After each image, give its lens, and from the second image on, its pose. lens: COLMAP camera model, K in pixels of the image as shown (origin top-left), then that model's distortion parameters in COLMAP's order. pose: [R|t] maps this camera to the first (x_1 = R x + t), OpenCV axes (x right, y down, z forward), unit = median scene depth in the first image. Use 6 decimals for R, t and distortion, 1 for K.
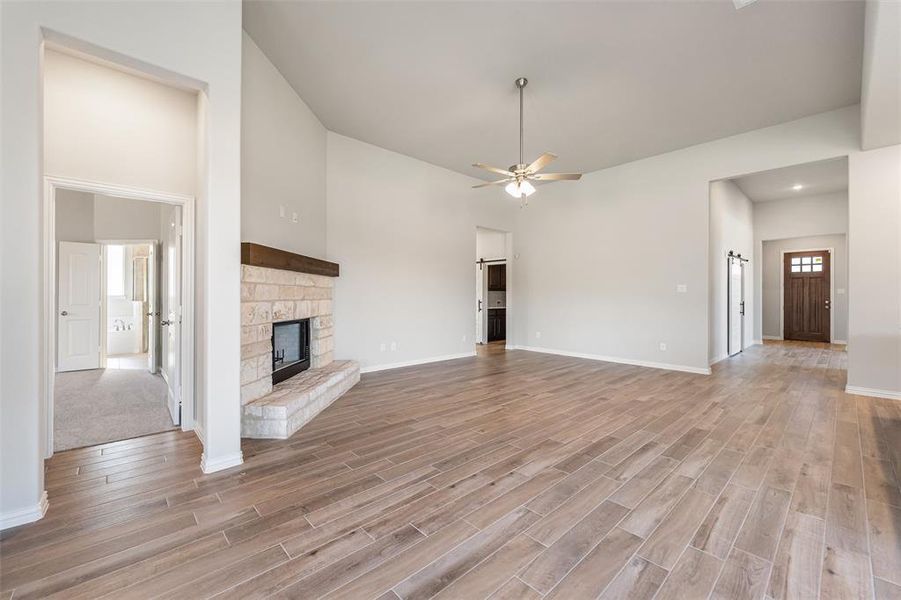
lens RADIAL K [[365.8, 0, 447.9], [0, 365.8, 294.9], [0, 0, 1]] dist [0.002155, -0.000834]
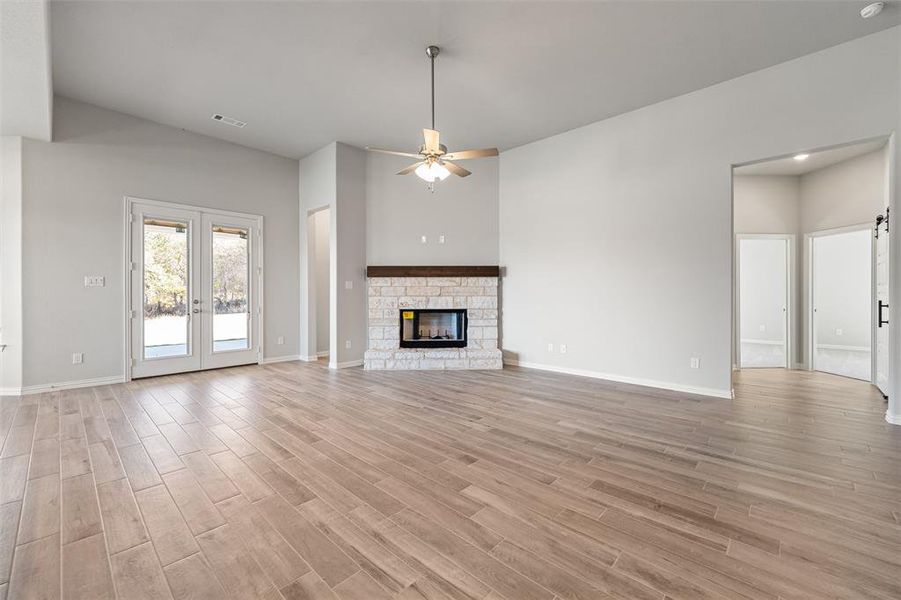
lens RADIAL K [[365.8, 0, 447.9], [0, 365.8, 296.6], [0, 0, 1]] dist [0.002155, -0.000834]
pose [[0.075924, 0.005257, -0.997100, 1.165043], [0.003613, 0.999978, 0.005547, 0.009658], [0.997107, -0.004023, 0.075903, 1.039911]]
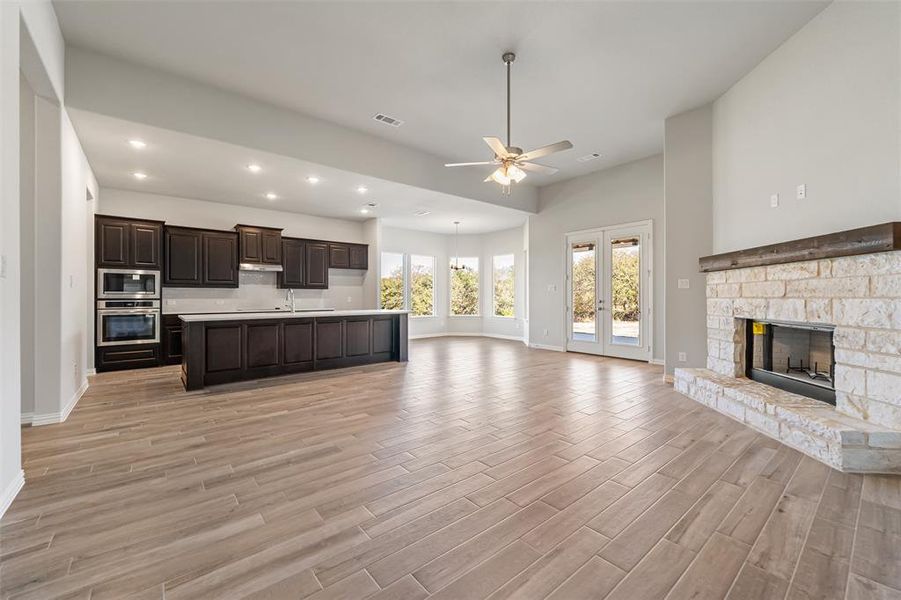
lens RADIAL K [[365.8, 0, 450.0], [0, 365.8, 297.7], [0, 0, 1]] dist [0.002155, -0.000834]
pose [[-0.998807, -0.002004, 0.048795, 0.320855], [-0.002047, 0.999998, -0.000829, 0.018349], [-0.048793, -0.000928, -0.998808, 2.053774]]
